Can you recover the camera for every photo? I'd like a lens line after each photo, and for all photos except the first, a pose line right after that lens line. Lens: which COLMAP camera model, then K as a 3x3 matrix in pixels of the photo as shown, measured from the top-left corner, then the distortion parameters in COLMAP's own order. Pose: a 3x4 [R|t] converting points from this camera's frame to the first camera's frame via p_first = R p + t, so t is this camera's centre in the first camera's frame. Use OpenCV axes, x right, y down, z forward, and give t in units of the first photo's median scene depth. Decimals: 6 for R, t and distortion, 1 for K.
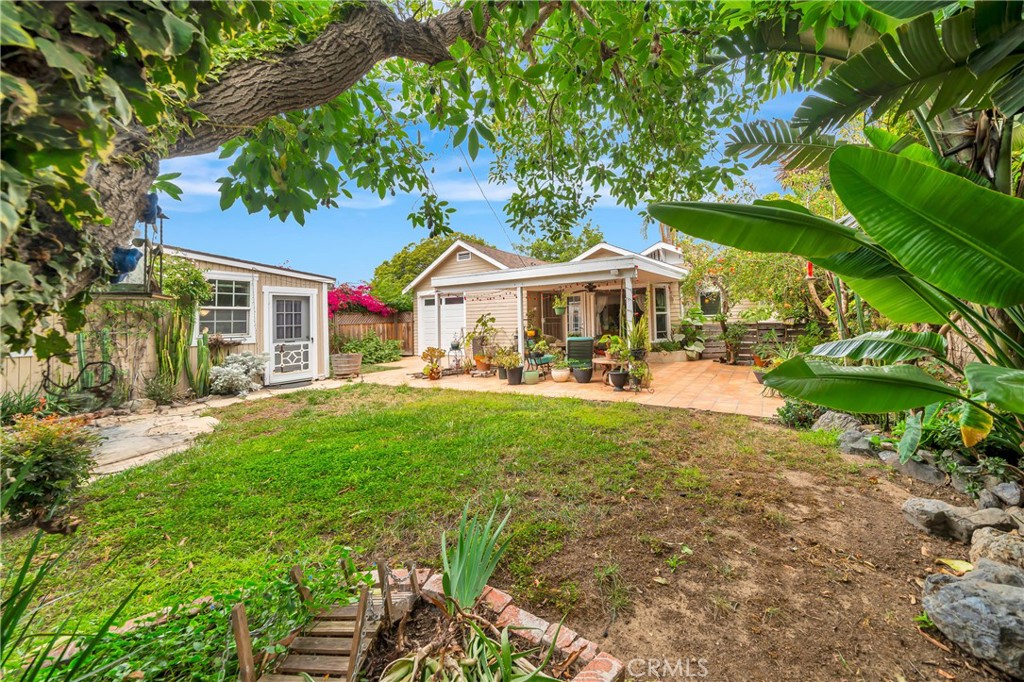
lens RADIAL K [[378.0, 0, 513.2], [0, 378.0, 337.9], [0, 0, 1]] dist [-0.006995, -0.000248]
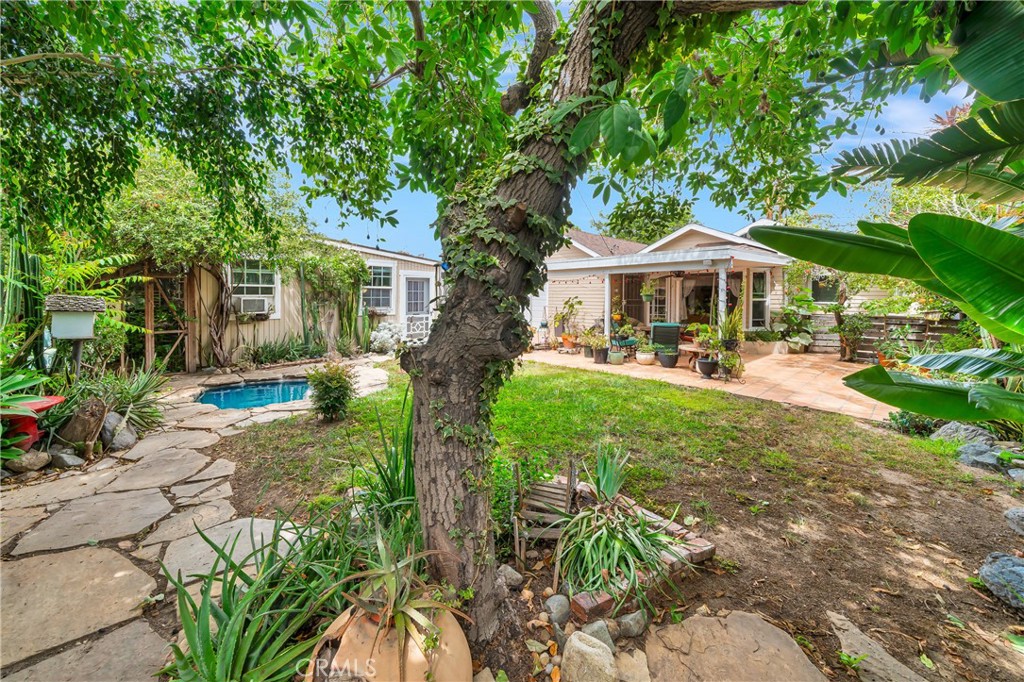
lens RADIAL K [[352.8, 0, 489.3], [0, 352.8, 315.2], [0, 0, 1]] dist [-0.006895, -0.000016]
pose [[0.959983, 0.050093, -0.275541, -0.048305], [-0.049281, 0.998736, 0.009873, -0.018928], [0.275687, 0.004101, 0.961239, -0.129058]]
